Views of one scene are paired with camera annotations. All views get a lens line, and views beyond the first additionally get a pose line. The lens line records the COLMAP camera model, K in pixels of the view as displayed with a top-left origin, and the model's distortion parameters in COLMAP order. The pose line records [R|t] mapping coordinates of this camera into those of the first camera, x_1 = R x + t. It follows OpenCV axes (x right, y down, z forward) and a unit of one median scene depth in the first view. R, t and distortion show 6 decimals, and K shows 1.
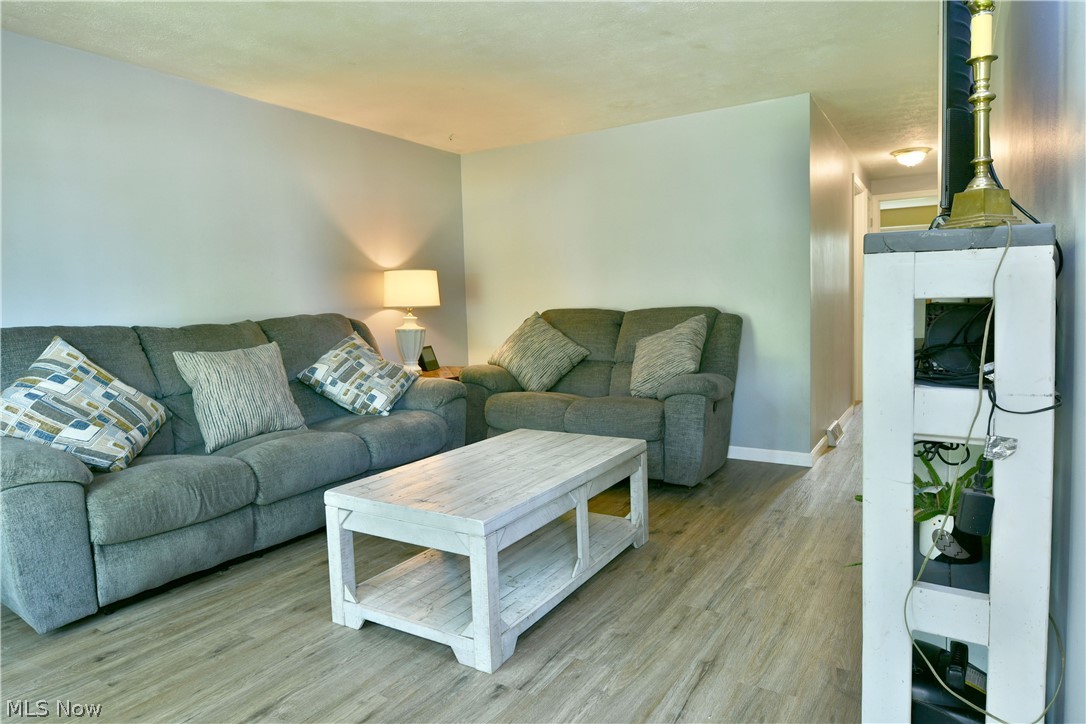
lens RADIAL K [[651.4, 0, 573.9], [0, 651.4, 349.8], [0, 0, 1]] dist [-0.010035, -0.002517]
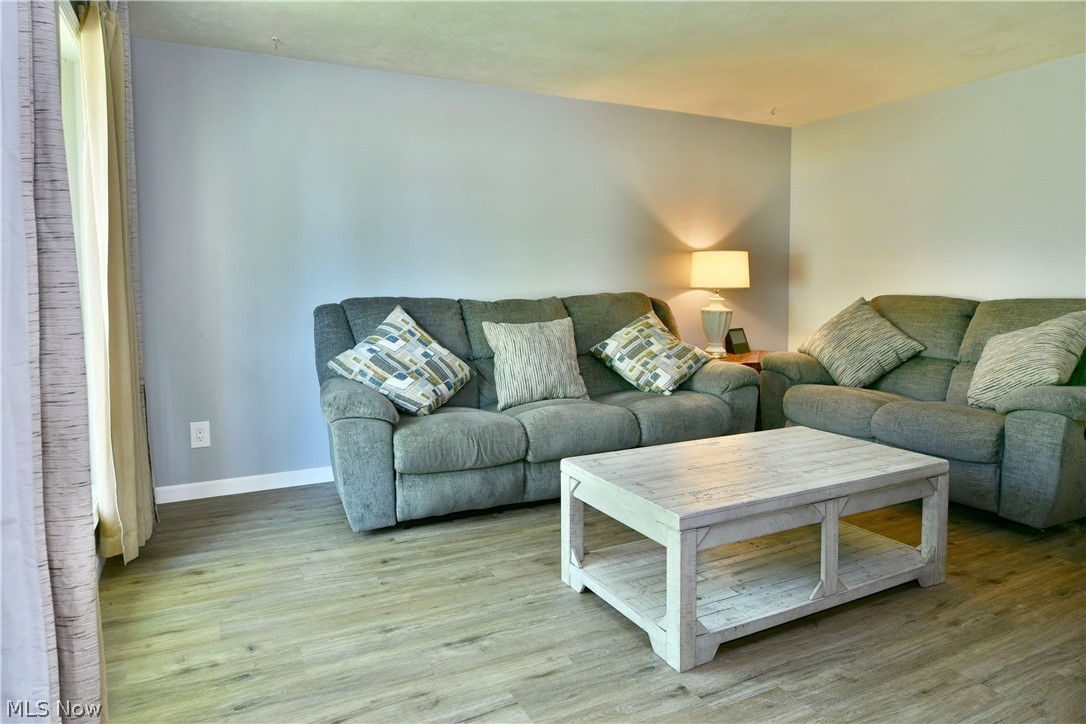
lens RADIAL K [[673.7, 0, 593.5], [0, 673.7, 322.2], [0, 0, 1]] dist [-0.008836, -0.003305]
pose [[0.858765, 0.059404, -0.508914, 0.164759], [-0.062180, 0.997998, 0.011568, -0.020676], [0.508582, 0.021710, 0.860740, 0.035825]]
